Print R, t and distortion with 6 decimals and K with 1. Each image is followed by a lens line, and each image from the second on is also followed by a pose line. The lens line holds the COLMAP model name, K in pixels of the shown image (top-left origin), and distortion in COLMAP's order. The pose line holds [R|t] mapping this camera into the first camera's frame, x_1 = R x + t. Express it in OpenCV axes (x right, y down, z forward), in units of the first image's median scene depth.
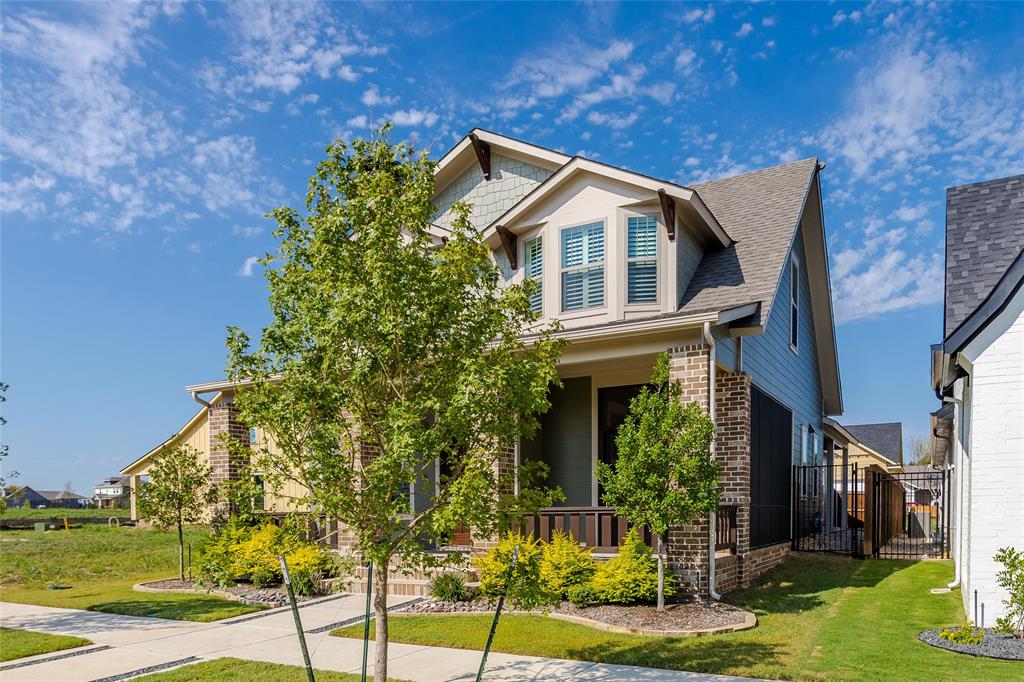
lens RADIAL K [[820.7, 0, 524.7], [0, 820.7, 430.5], [0, 0, 1]] dist [0.001192, 0.011344]
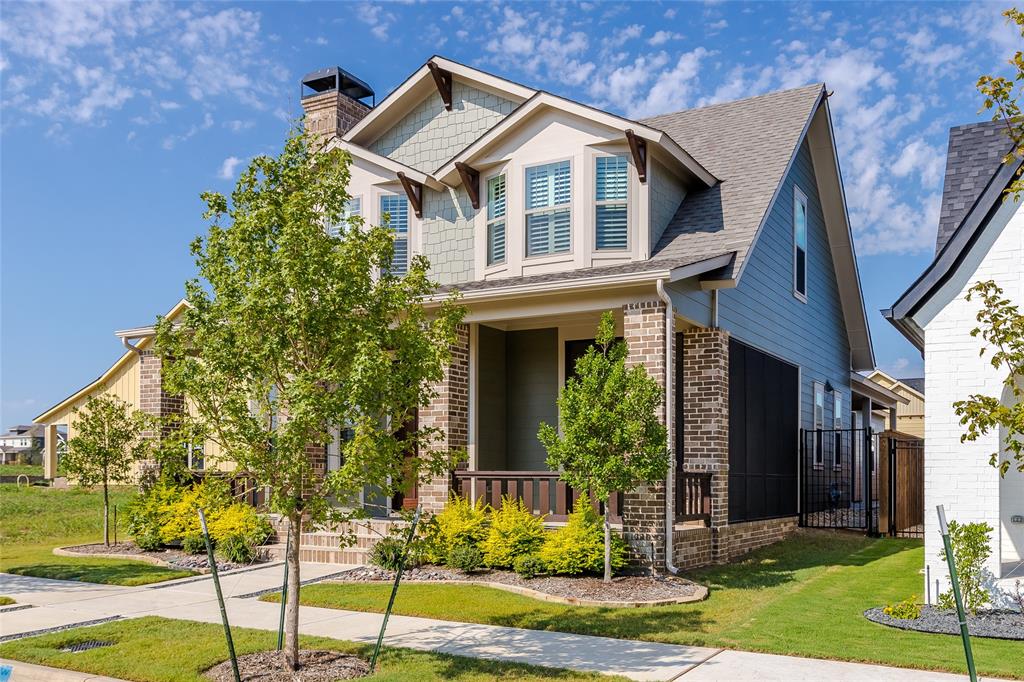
lens RADIAL K [[1032.8, 0, 506.8], [0, 1032.8, 351.3], [0, 0, 1]] dist [0.005867, 0.000000]
pose [[0.999539, 0.015107, -0.026325, 0.059718], [-0.015707, 0.999618, -0.022722, -0.014076], [0.025971, 0.023125, 0.999395, -0.155399]]
